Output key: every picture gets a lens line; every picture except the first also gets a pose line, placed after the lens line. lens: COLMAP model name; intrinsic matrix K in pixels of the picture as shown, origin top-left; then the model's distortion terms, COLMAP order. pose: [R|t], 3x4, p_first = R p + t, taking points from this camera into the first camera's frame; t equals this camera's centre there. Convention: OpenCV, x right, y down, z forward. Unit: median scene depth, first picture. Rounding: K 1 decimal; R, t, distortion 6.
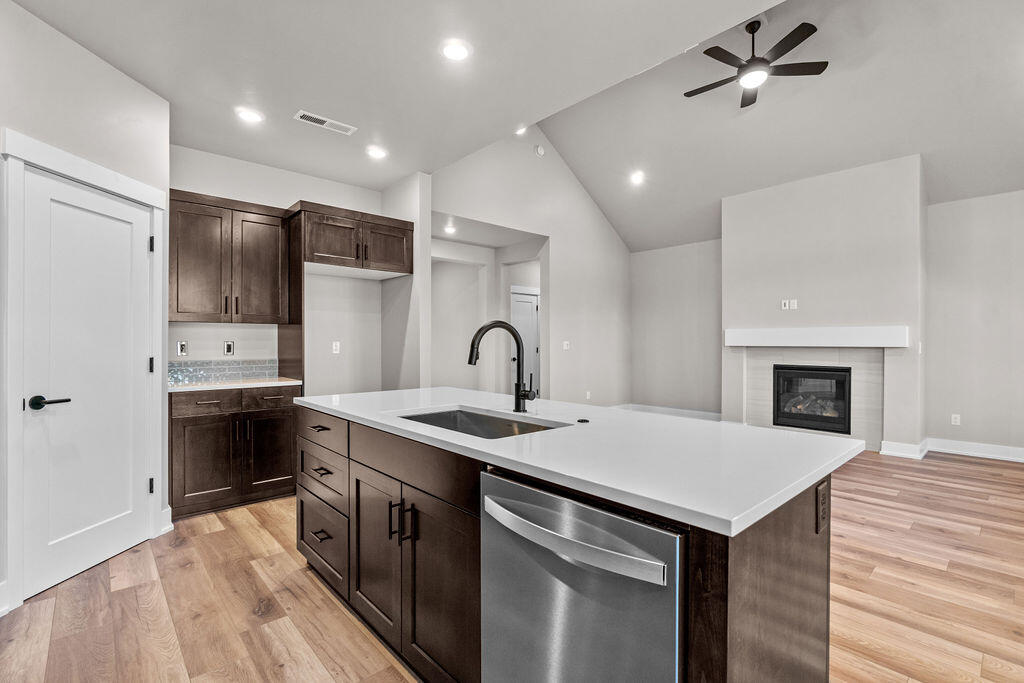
lens RADIAL K [[467.5, 0, 514.5], [0, 467.5, 344.0], [0, 0, 1]] dist [-0.000137, -0.000102]
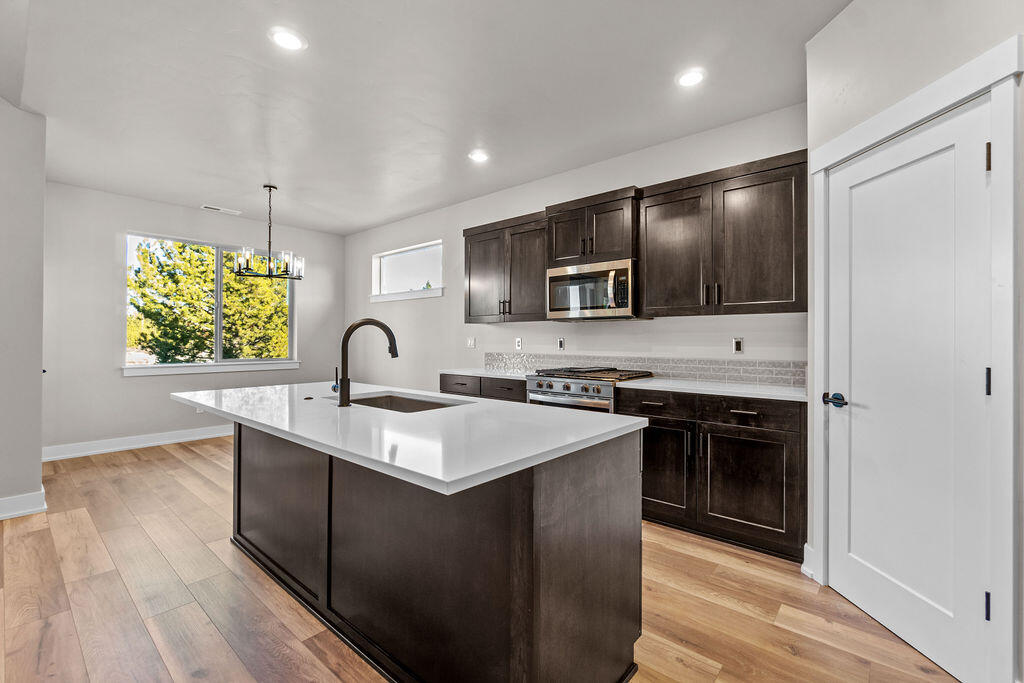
lens RADIAL K [[440.9, 0, 513.8], [0, 440.9, 336.6], [0, 0, 1]] dist [-0.001026, 0.000083]
pose [[-0.992767, -0.002854, -0.120024, -0.099647], [-0.002647, 0.999995, -0.001885, -0.003144], [0.120029, -0.001553, -0.992769, 0.832713]]
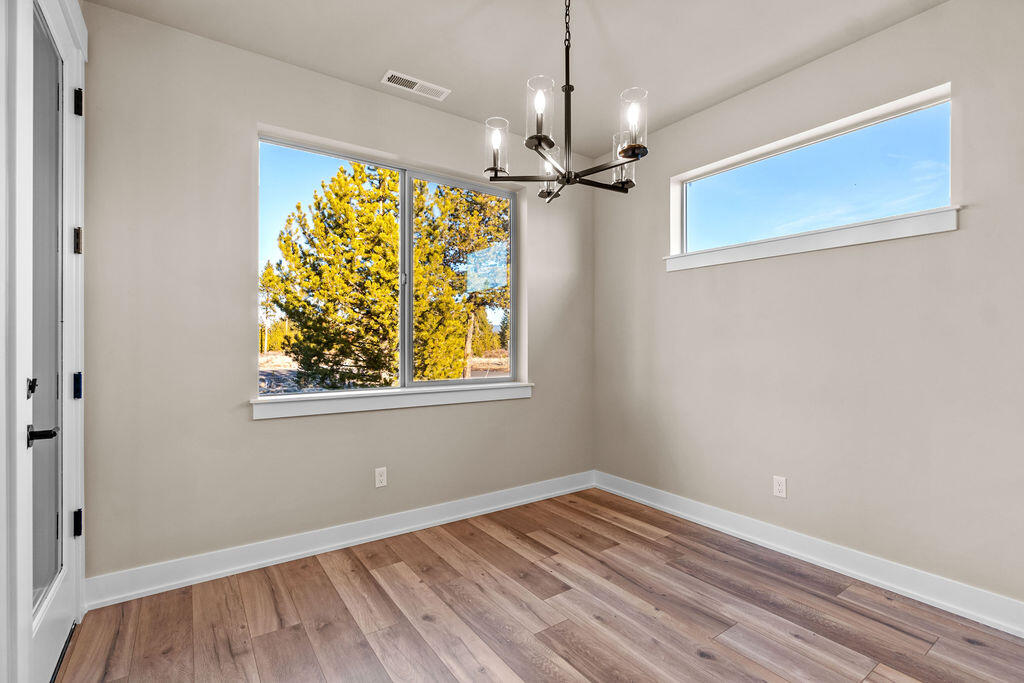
lens RADIAL K [[467.5, 0, 514.5], [0, 467.5, 344.0], [0, 0, 1]] dist [-0.000137, -0.000102]
pose [[-0.992142, 0.000670, 0.125115, 0.290333], [0.001687, 0.999966, 0.008016, -0.001660], [-0.125106, 0.008164, -0.992110, 0.235357]]
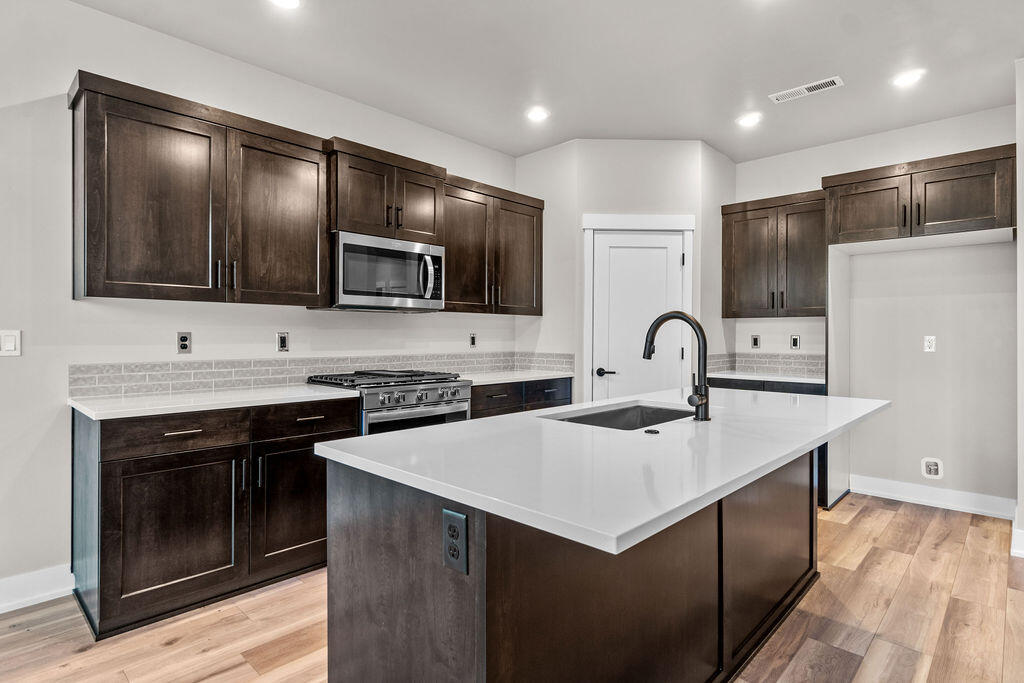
lens RADIAL K [[541.0, 0, 517.4], [0, 541.0, 335.0], [0, 0, 1]] dist [0.002571, 0.000246]
pose [[0.077020, -0.001242, -0.997029, 0.389724], [-0.007195, 0.999972, -0.001801, -0.000249], [0.997004, 0.007313, 0.077009, 0.250806]]
